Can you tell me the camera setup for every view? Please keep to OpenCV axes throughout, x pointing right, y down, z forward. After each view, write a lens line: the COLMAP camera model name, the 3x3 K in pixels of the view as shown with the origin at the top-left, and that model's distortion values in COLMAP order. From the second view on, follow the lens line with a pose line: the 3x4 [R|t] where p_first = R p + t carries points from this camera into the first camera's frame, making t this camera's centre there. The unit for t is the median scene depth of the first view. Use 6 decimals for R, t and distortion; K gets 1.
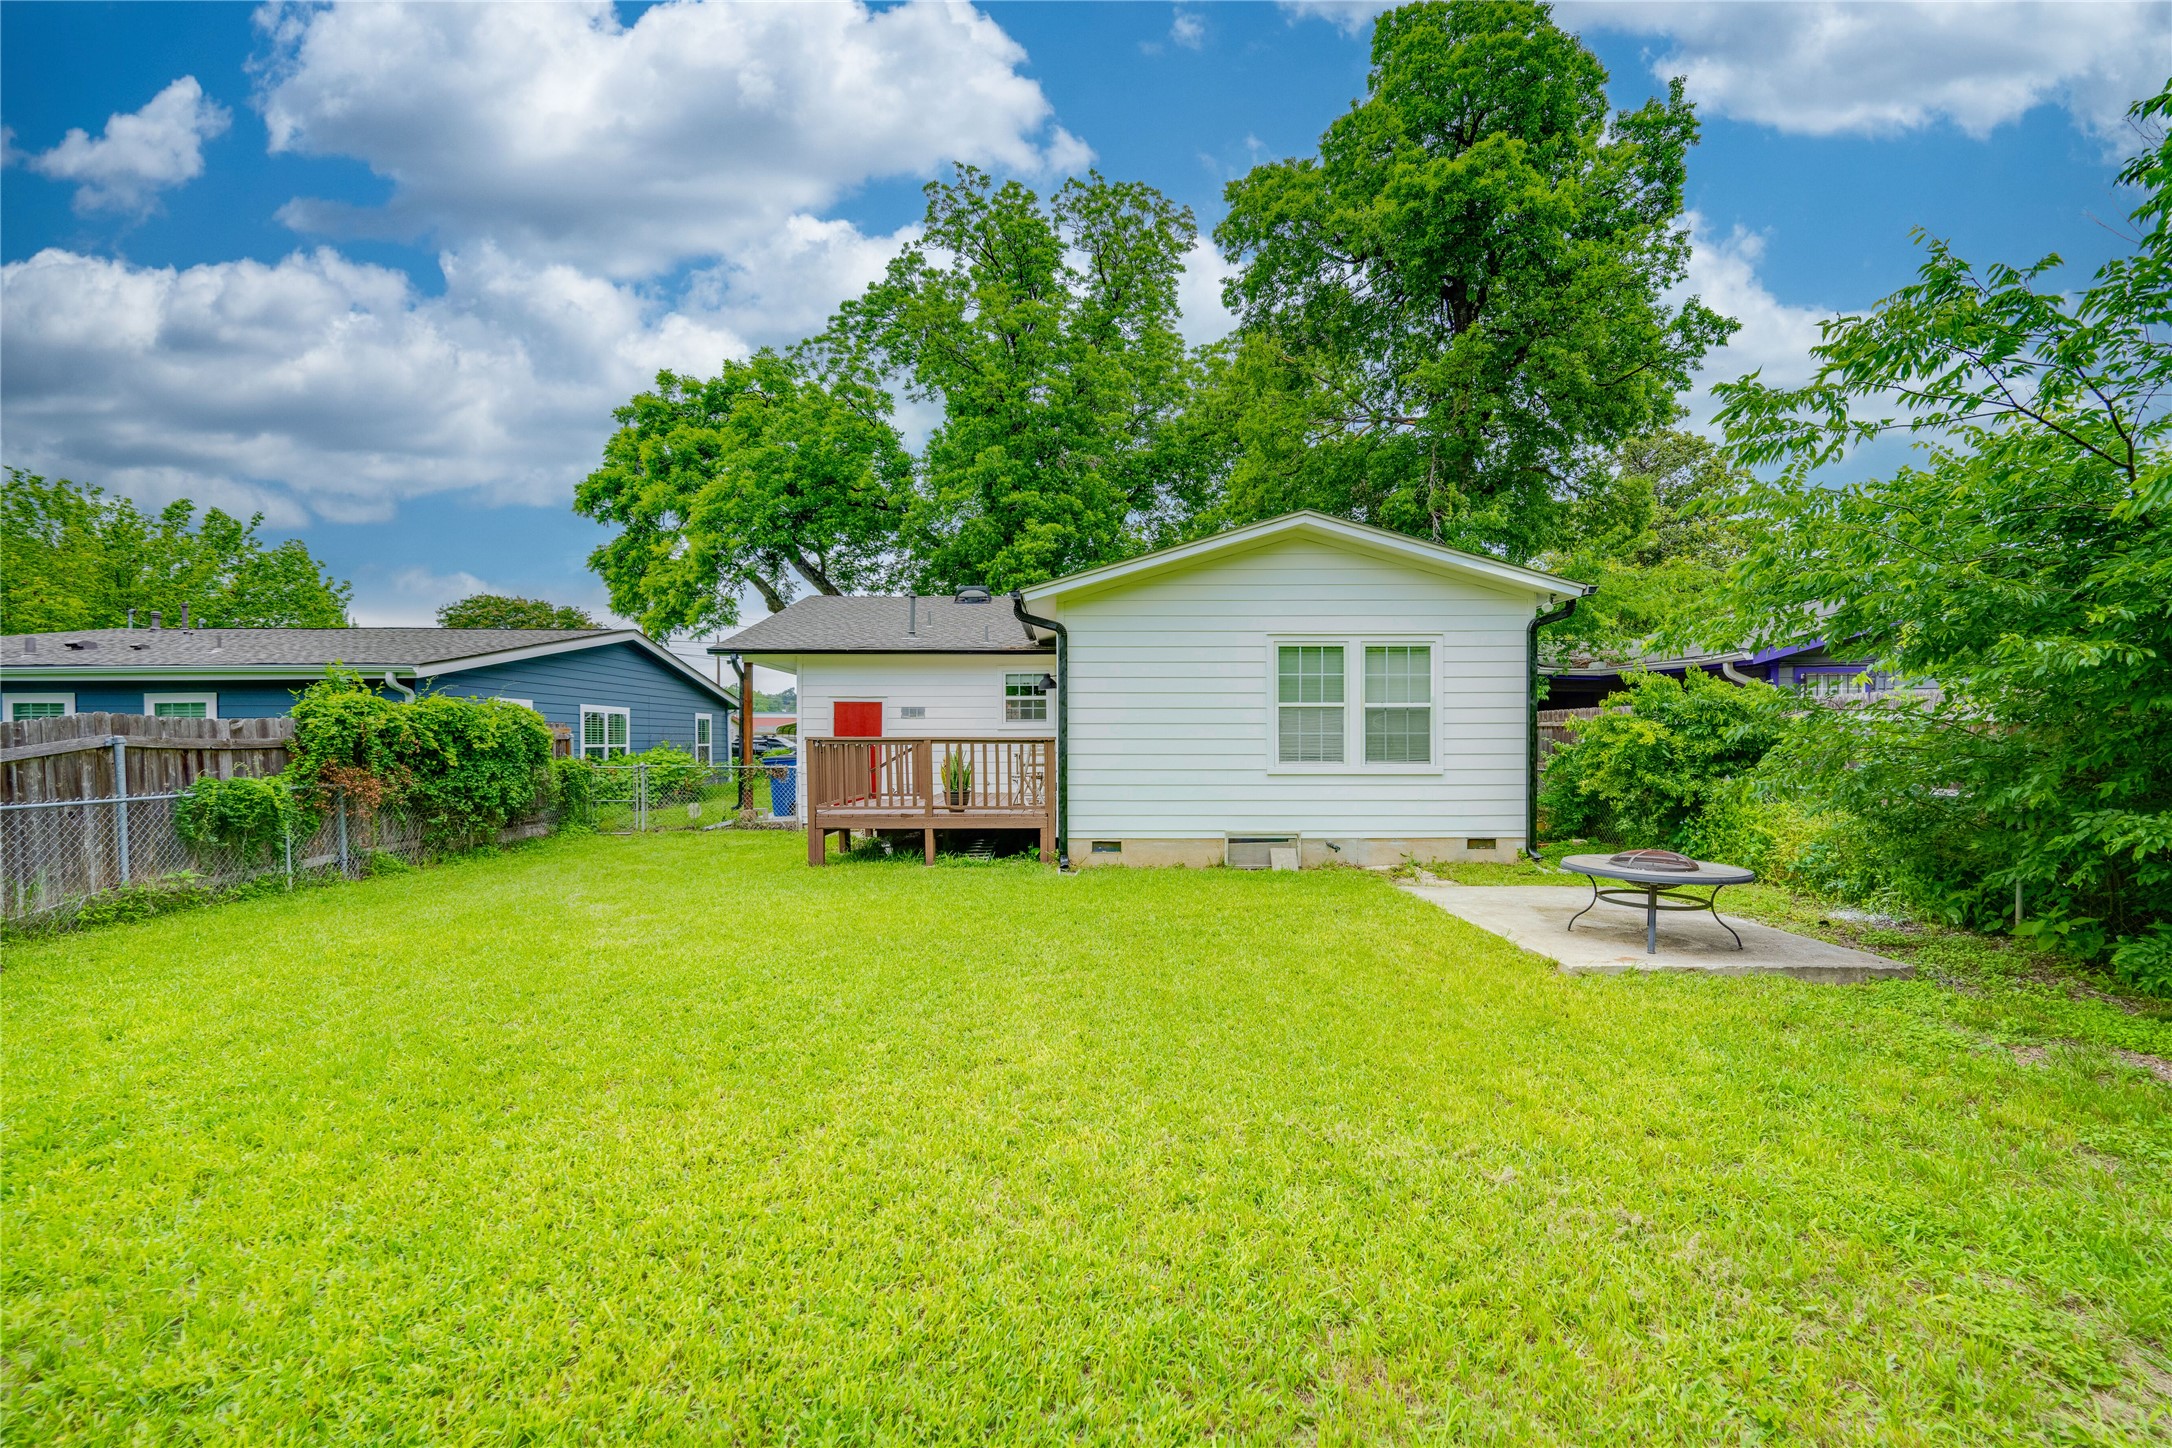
lens RADIAL K [[868.9, 0, 1102.0], [0, 868.9, 738.4], [0, 0, 1]] dist [-0.000889, -0.000038]
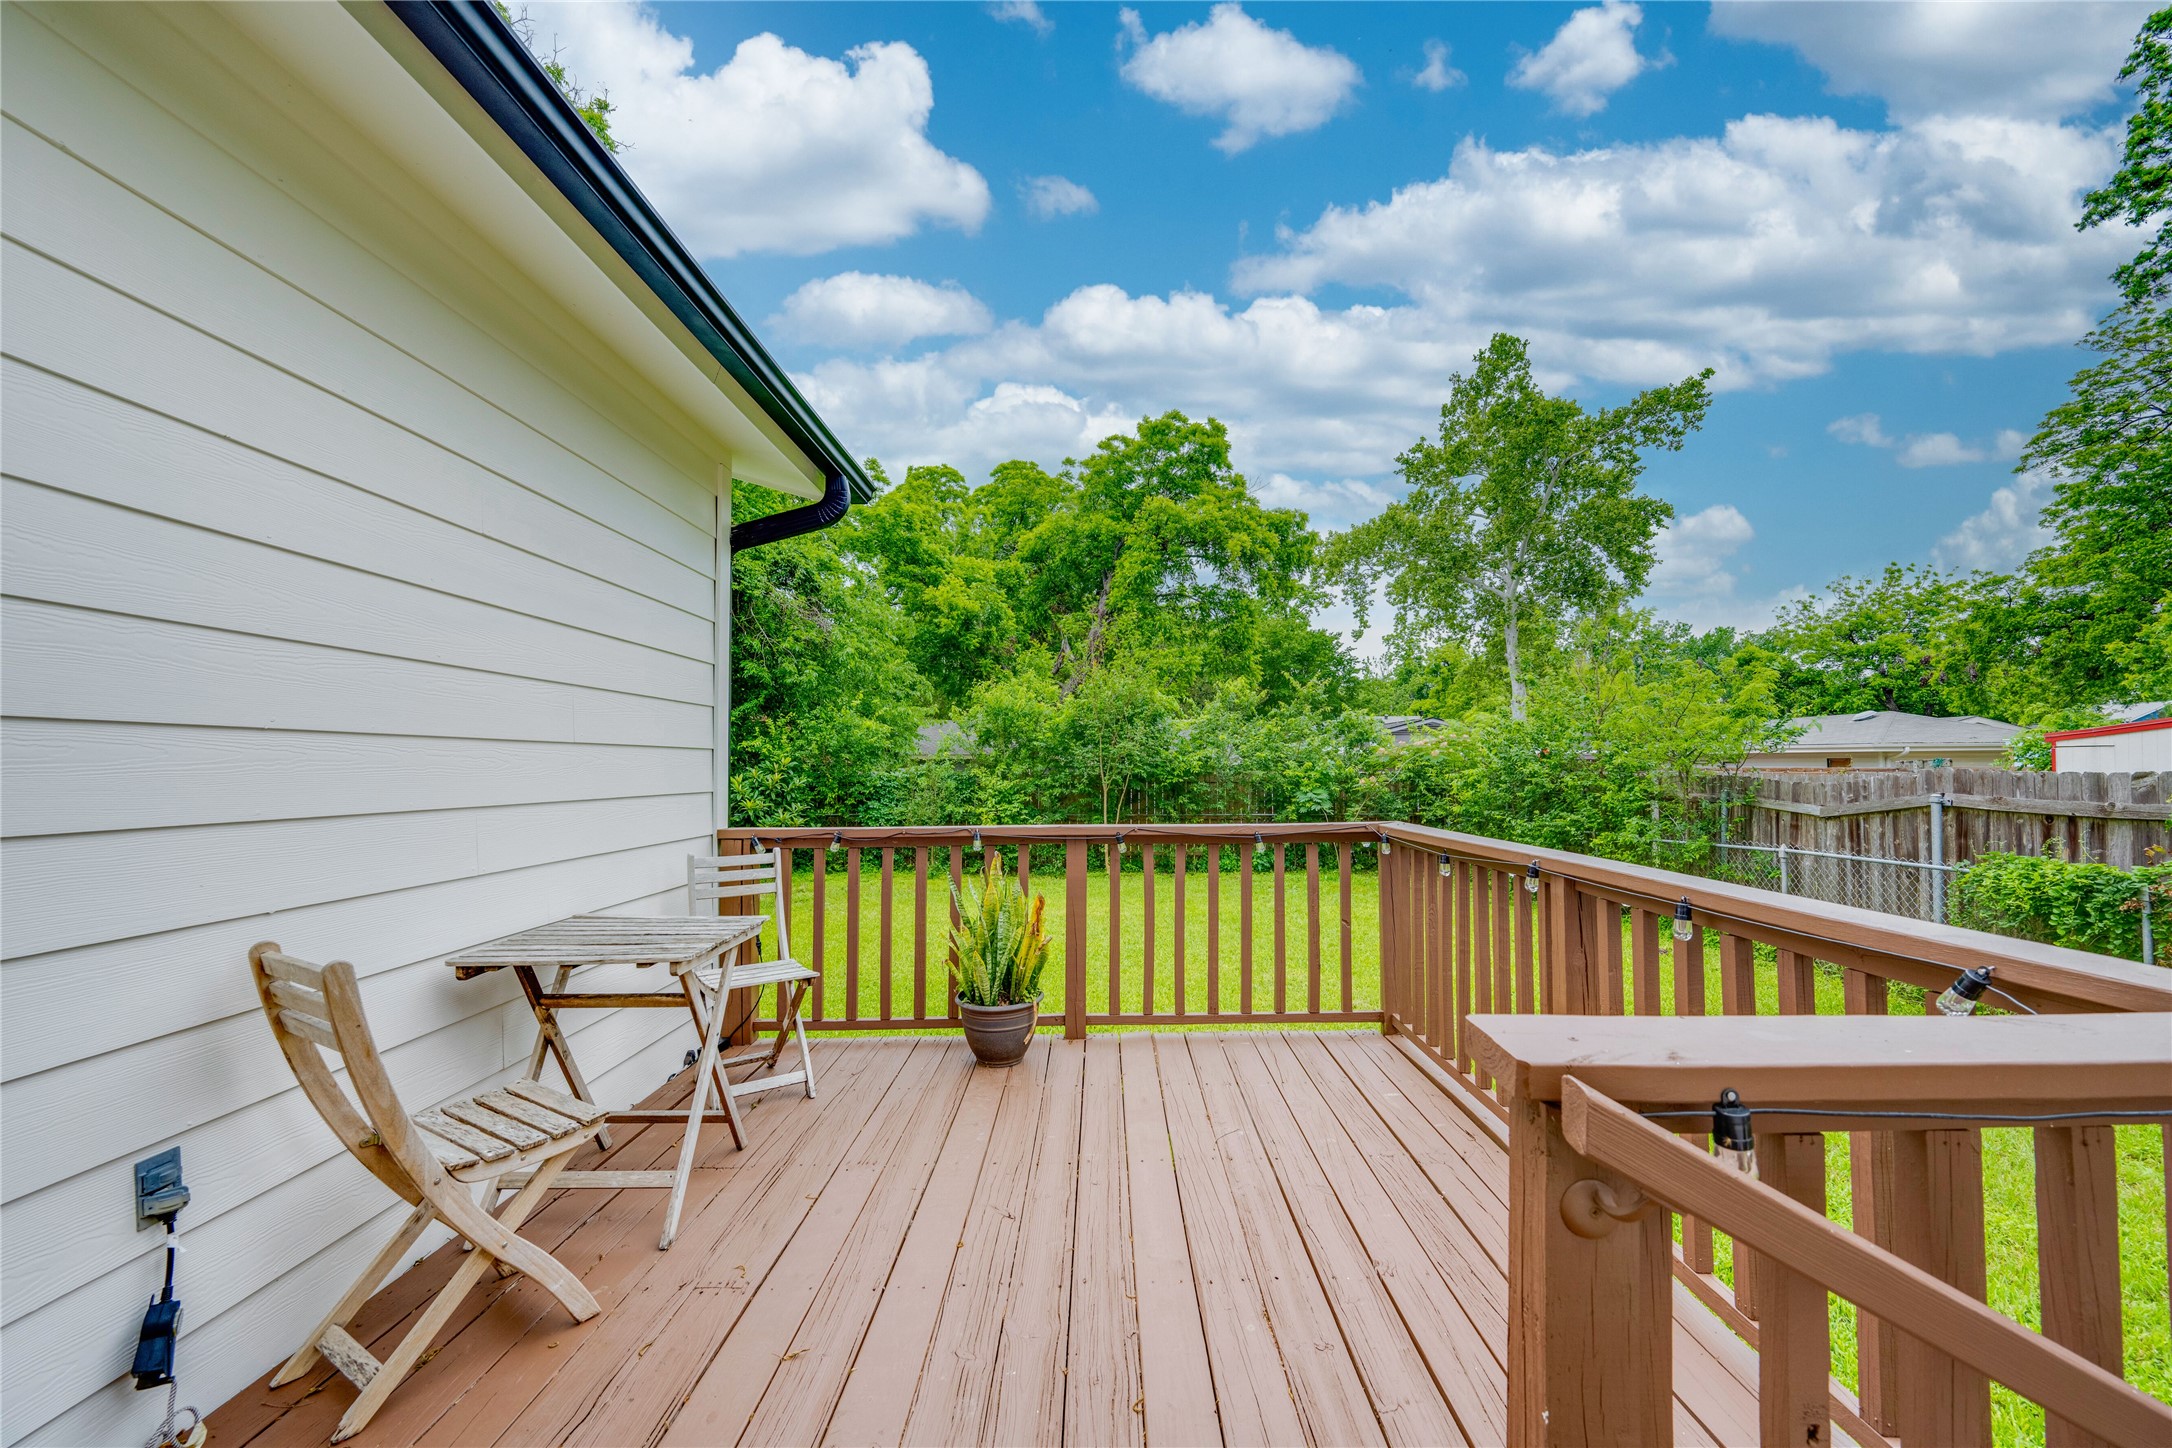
lens RADIAL K [[868.9, 0, 1102.0], [0, 868.9, 738.4], [0, 0, 1]] dist [-0.000889, -0.000038]
pose [[-0.999391, 0.010273, 0.033340, -0.227138], [0.009051, 0.999289, -0.036595, -0.024255], [-0.033692, -0.036271, -0.998774, 1.349171]]
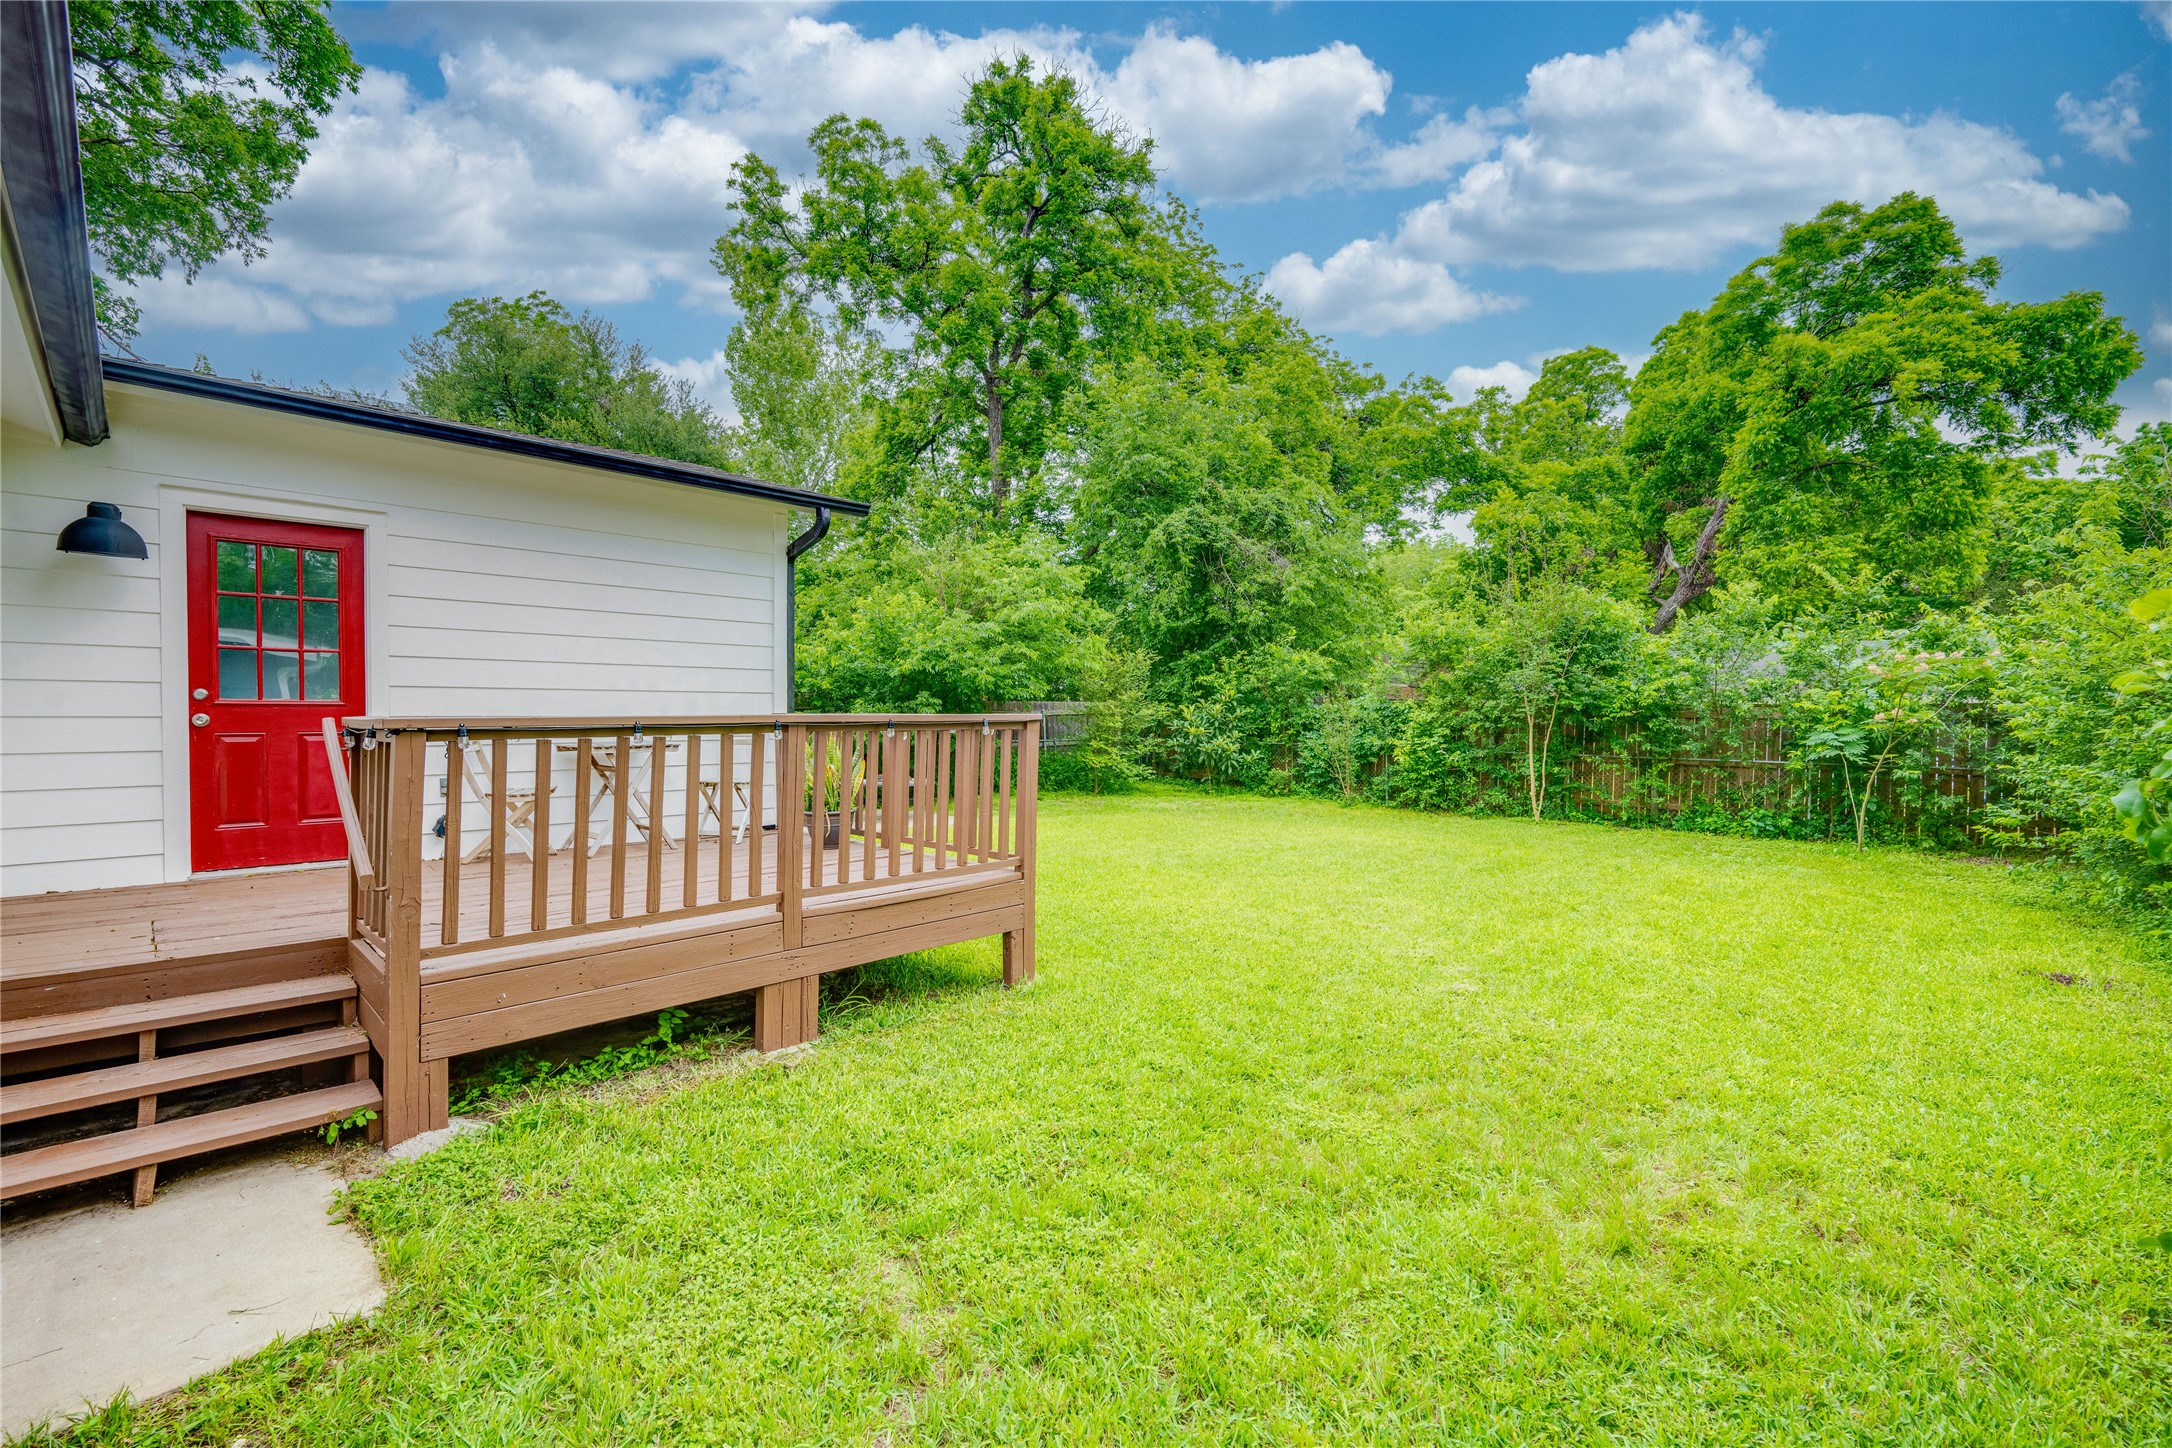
lens RADIAL K [[918.0, 0, 1068.4], [0, 918.0, 724.0], [0, 0, 1]] dist [0.000463, -0.000022]
pose [[-0.677019, -0.008678, 0.735914, -0.713737], [-0.003124, 0.999955, 0.008918, -0.001341], [-0.735959, 0.003738, -0.677016, 1.303503]]
